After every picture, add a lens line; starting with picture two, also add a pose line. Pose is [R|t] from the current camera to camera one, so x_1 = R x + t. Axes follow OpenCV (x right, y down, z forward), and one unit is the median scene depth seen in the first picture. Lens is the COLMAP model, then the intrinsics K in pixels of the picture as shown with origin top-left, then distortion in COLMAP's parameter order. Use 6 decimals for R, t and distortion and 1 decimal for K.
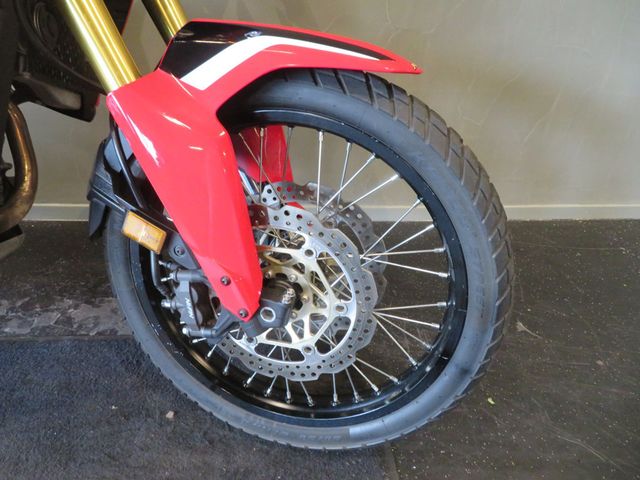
lens RADIAL K [[458.9, 0, 320.0], [0, 458.9, 240.0], [0, 0, 1]] dist [-0.002059, -0.002231]
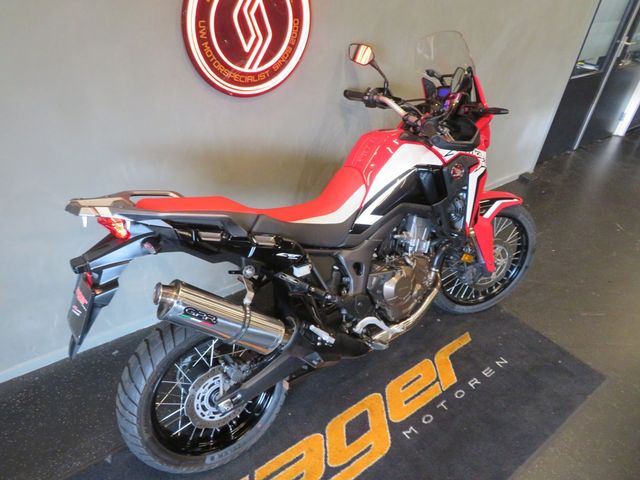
lens RADIAL K [[458.9, 0, 320.0], [0, 458.9, 240.0], [0, 0, 1]] dist [-0.002059, -0.002231]
pose [[0.837482, -0.293999, 0.460639, -2.650815], [0.249803, 0.955681, 0.155793, -0.891667], [-0.486027, -0.015405, 0.873808, -1.376884]]
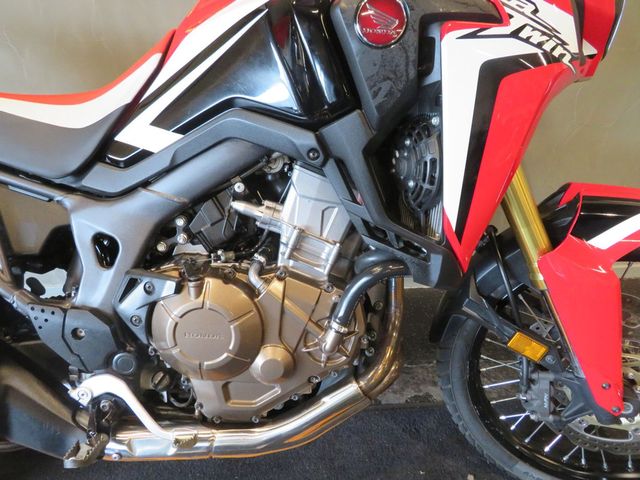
lens RADIAL K [[458.9, 0, 320.0], [0, 458.9, 240.0], [0, 0, 1]] dist [-0.002059, -0.002231]
pose [[0.998518, -0.035712, -0.041064, -0.838523], [0.033932, 0.998487, -0.043278, -0.262742], [0.042547, 0.041820, 0.998219, -0.316000]]
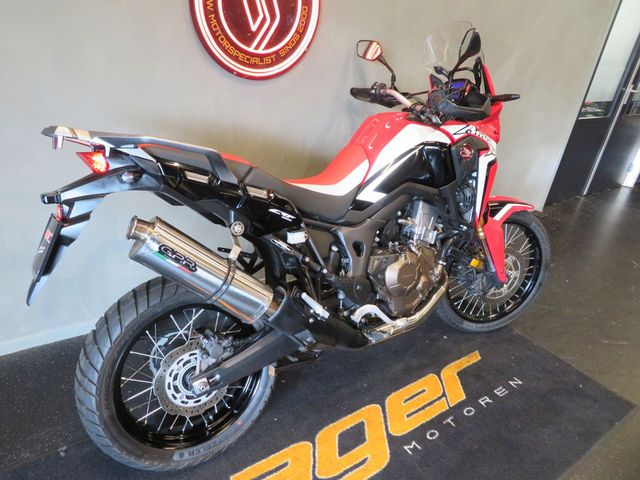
lens RADIAL K [[458.9, 0, 320.0], [0, 458.9, 240.0], [0, 0, 1]] dist [-0.002059, -0.002231]
pose [[0.854004, -0.186764, 0.485588, -2.641801], [0.208146, 0.978046, 0.010104, -0.407569], [-0.476814, 0.092444, 0.874130, -1.215235]]
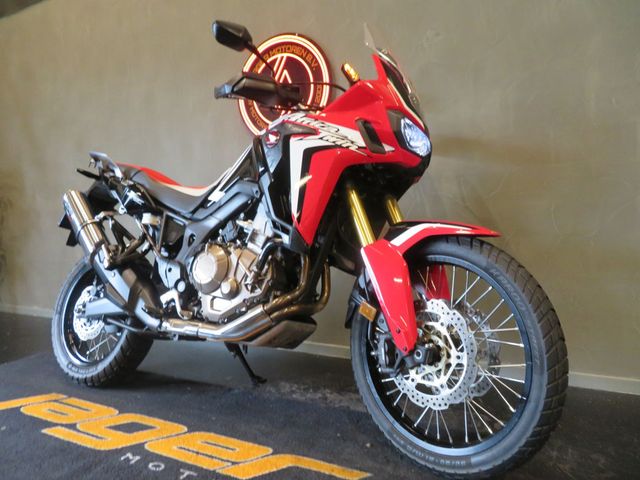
lens RADIAL K [[458.9, 0, 320.0], [0, 458.9, 240.0], [0, 0, 1]] dist [-0.002059, -0.002231]
pose [[0.842981, -0.047472, -0.535845, 0.546001], [-0.217297, 0.881167, -0.419913, 0.588141], [0.492103, 0.470416, 0.732492, -0.767532]]
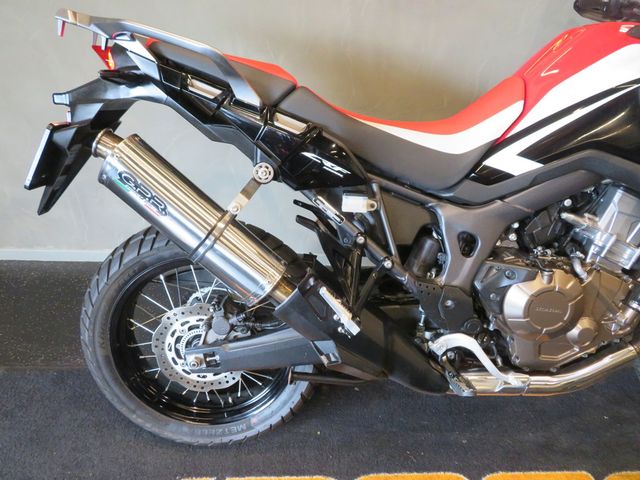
lens RADIAL K [[464.7, 0, 320.0], [0, 464.7, 240.0], [0, 0, 1]] dist [0.001813, 0.001833]
pose [[0.999333, 0.015250, -0.033168, -1.779157], [-0.013976, 0.999169, 0.038296, -0.362919], [0.033724, -0.037807, 0.998716, -0.753895]]
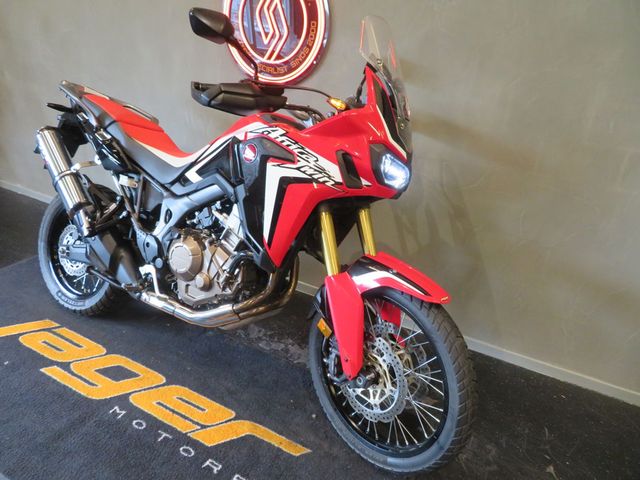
lens RADIAL K [[458.9, 0, 320.0], [0, 458.9, 240.0], [0, 0, 1]] dist [-0.002059, -0.002231]
pose [[0.844872, 0.234460, -0.480853, 0.595704], [-0.311034, 0.946595, -0.084944, -0.222754], [0.435257, 0.221329, 0.872677, -1.119279]]
